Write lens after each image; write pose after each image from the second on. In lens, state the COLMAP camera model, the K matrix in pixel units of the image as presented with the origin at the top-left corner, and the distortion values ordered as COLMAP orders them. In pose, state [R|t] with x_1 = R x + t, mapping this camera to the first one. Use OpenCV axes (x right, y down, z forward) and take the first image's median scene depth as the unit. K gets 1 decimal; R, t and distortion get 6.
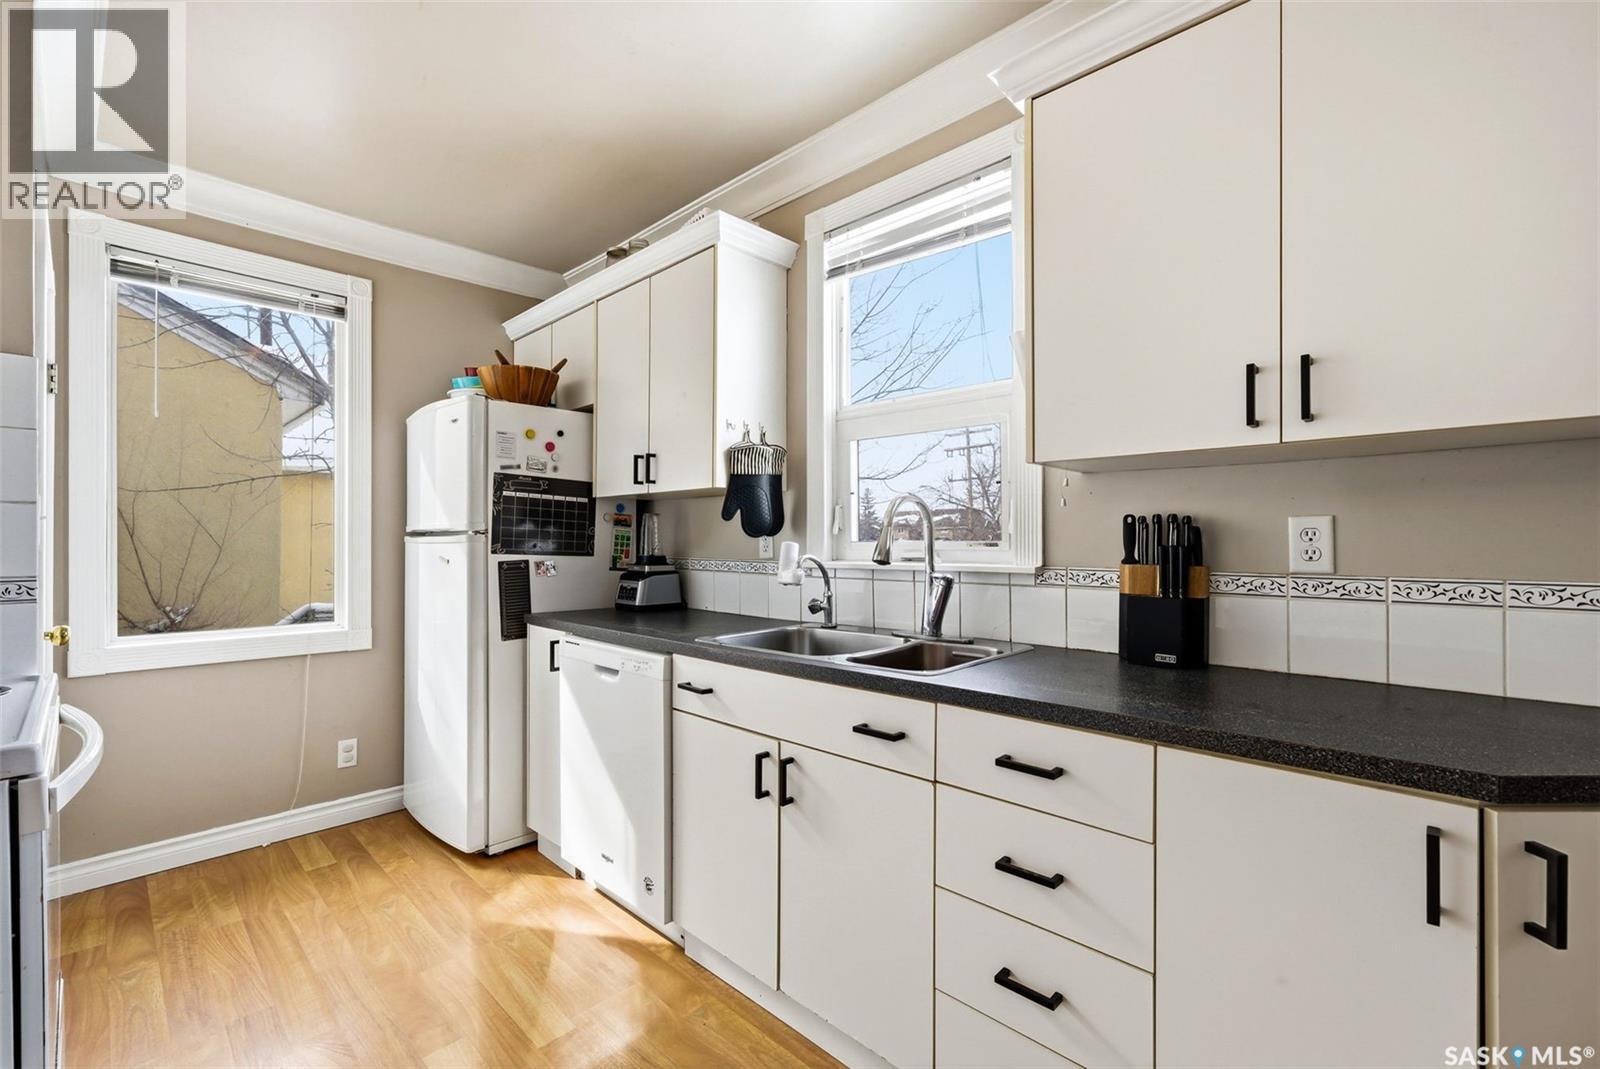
lens RADIAL K [[697.8, 0, 788.1], [0, 697.8, 537.1], [0, 0, 1]] dist [-0.003620, 0.005597]
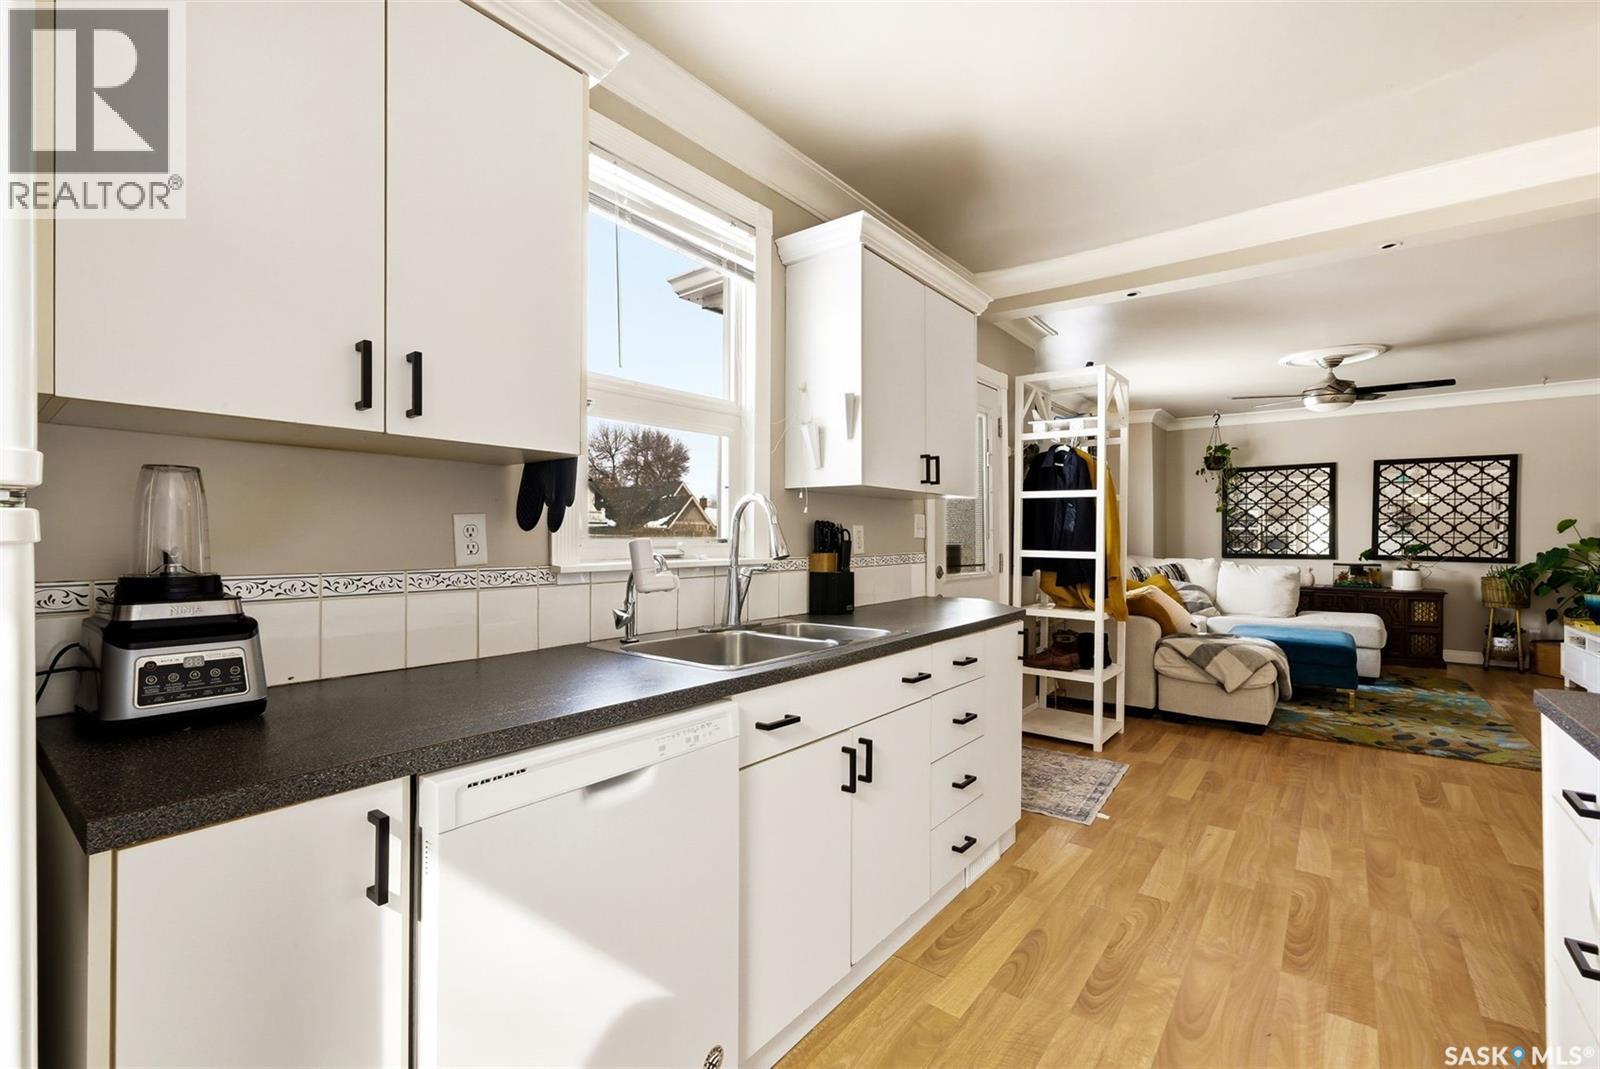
lens RADIAL K [[697.8, 0, 802.4], [0, 697.8, 540.7], [0, 0, 1]] dist [-0.003620, 0.005597]
pose [[-0.116375, -0.000329, 0.993205, -0.212280], [-0.000124, 1.000000, 0.000317, 0.002176], [-0.993205, -0.000086, -0.116375, 0.243868]]
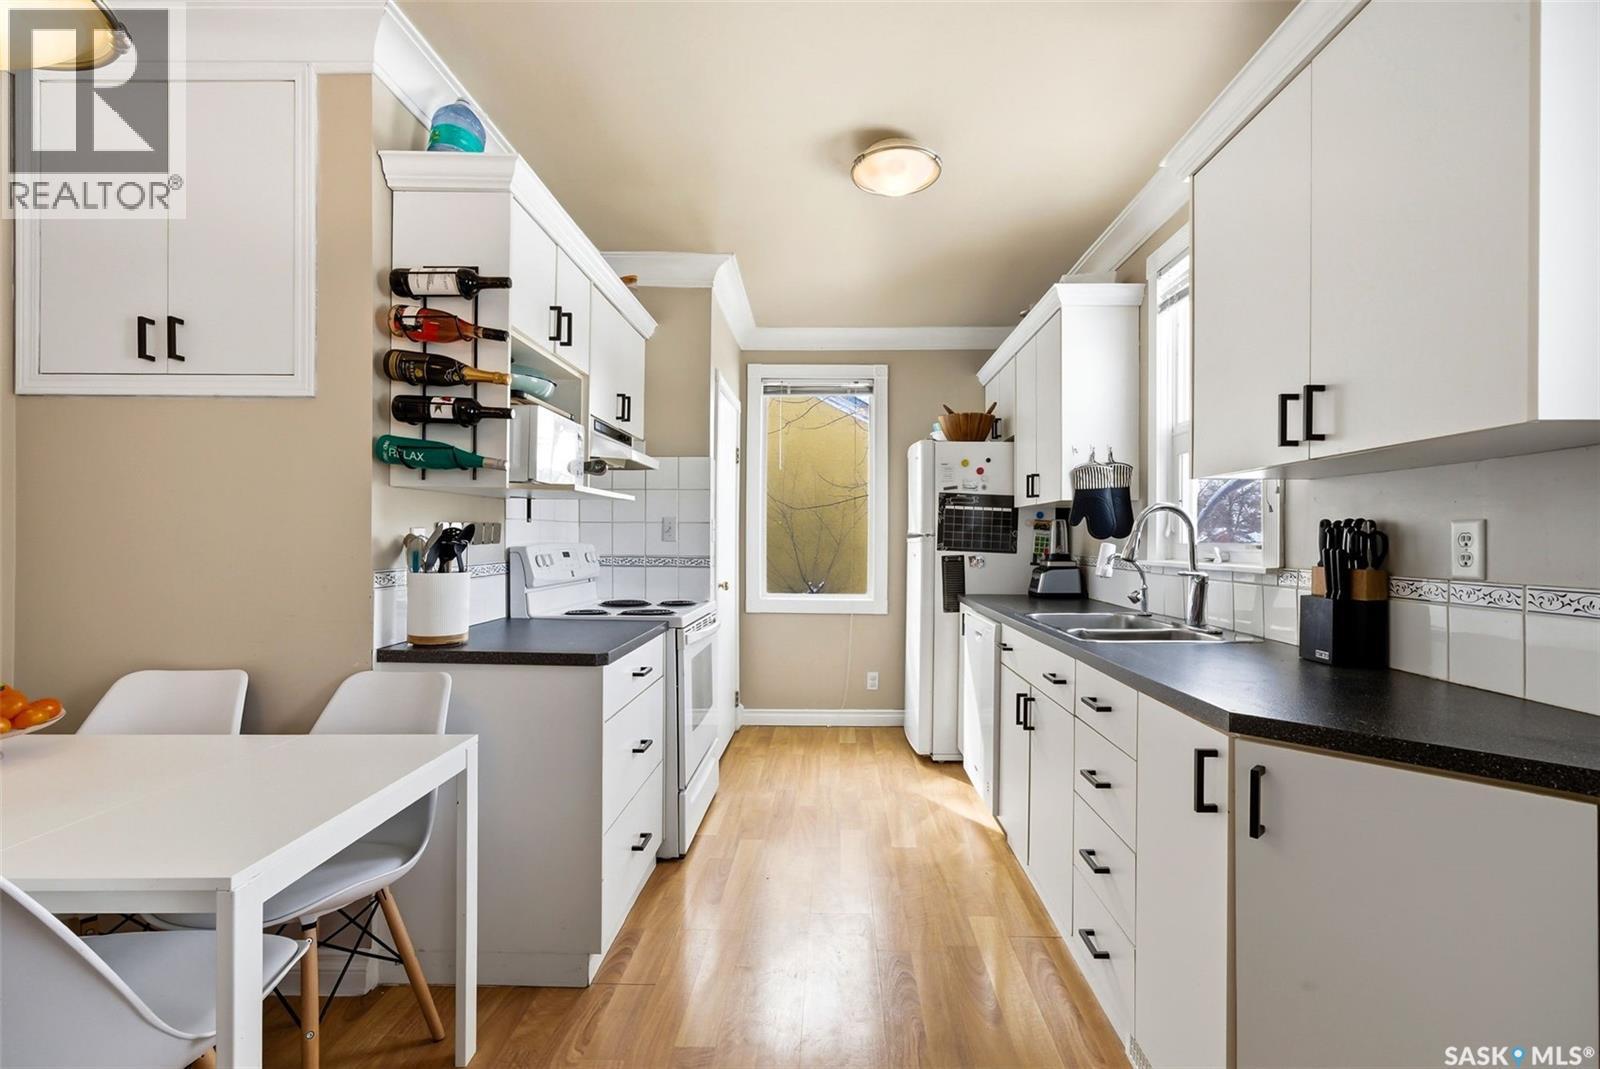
lens RADIAL K [[733.6, 0, 811.5], [0, 733.6, 538.7], [0, 0, 1]] dist [-0.005211, 0.000209]
pose [[0.680976, 0.004392, -0.732293, 0.507798], [-0.003187, 0.999990, 0.003034, -0.003021], [0.732299, 0.000268, 0.680983, -0.210893]]
